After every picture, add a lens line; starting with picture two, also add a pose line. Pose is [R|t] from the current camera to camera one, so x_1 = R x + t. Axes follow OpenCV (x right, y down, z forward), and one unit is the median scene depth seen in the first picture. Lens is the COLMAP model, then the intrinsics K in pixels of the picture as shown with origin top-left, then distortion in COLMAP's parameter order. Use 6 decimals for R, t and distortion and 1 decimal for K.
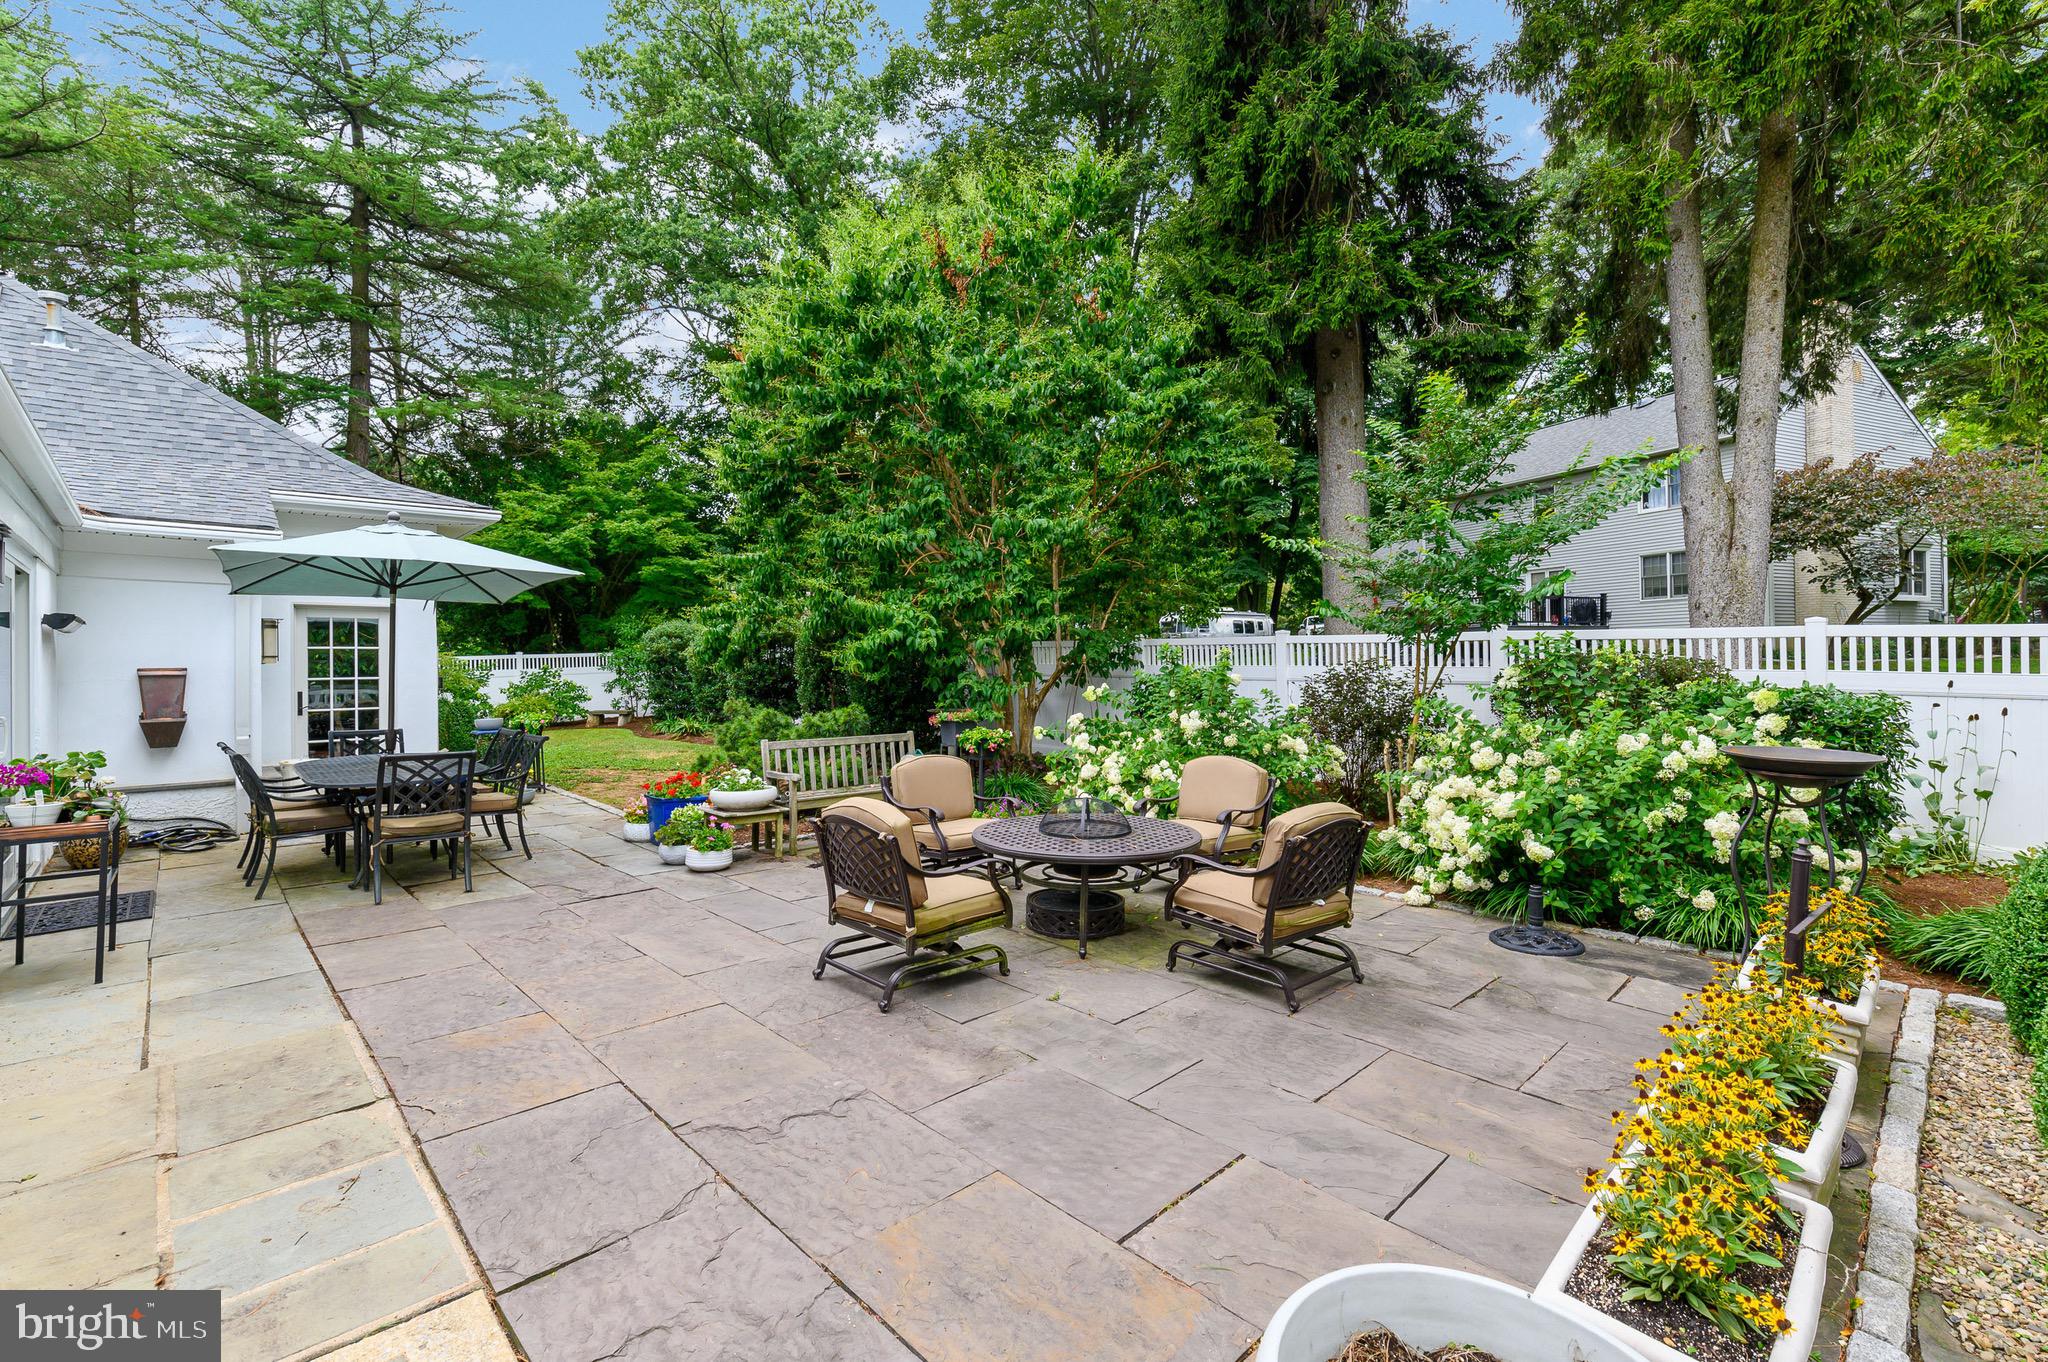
lens RADIAL K [[898.0, 0, 1029.2], [0, 898.0, 674.1], [0, 0, 1]] dist [0.002075, 0.000083]
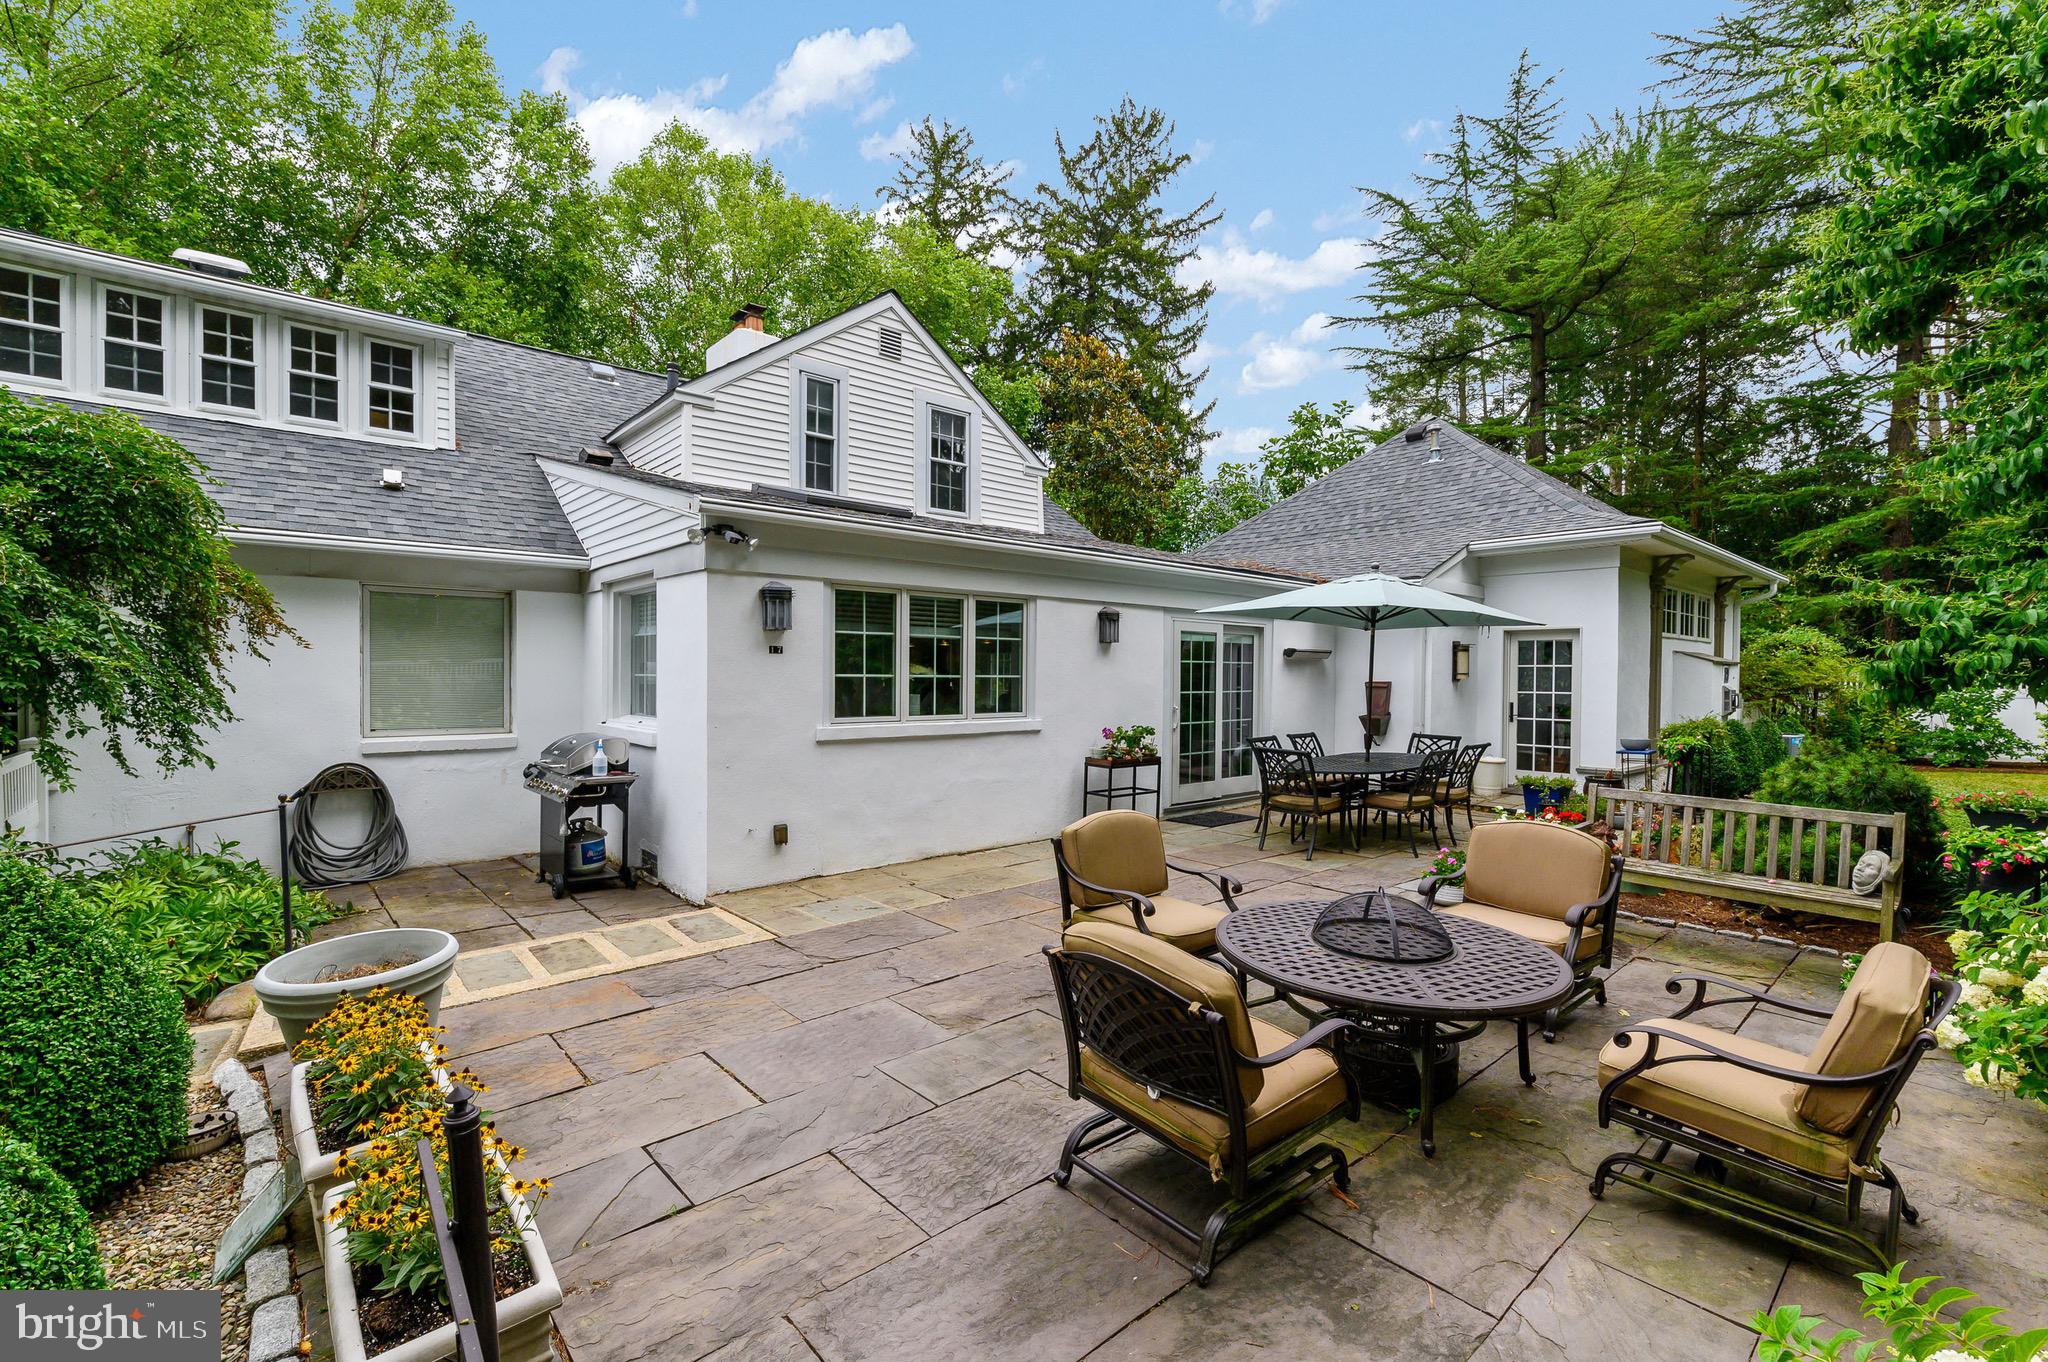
lens RADIAL K [[898.0, 0, 1029.2], [0, 898.0, 675.8], [0, 0, 1]] dist [0.002075, 0.000083]
pose [[-0.047097, 0.007299, -0.998864, 1.259829], [-0.023239, 0.999695, 0.008401, -0.045621], [0.998620, 0.023608, -0.046913, 1.244184]]
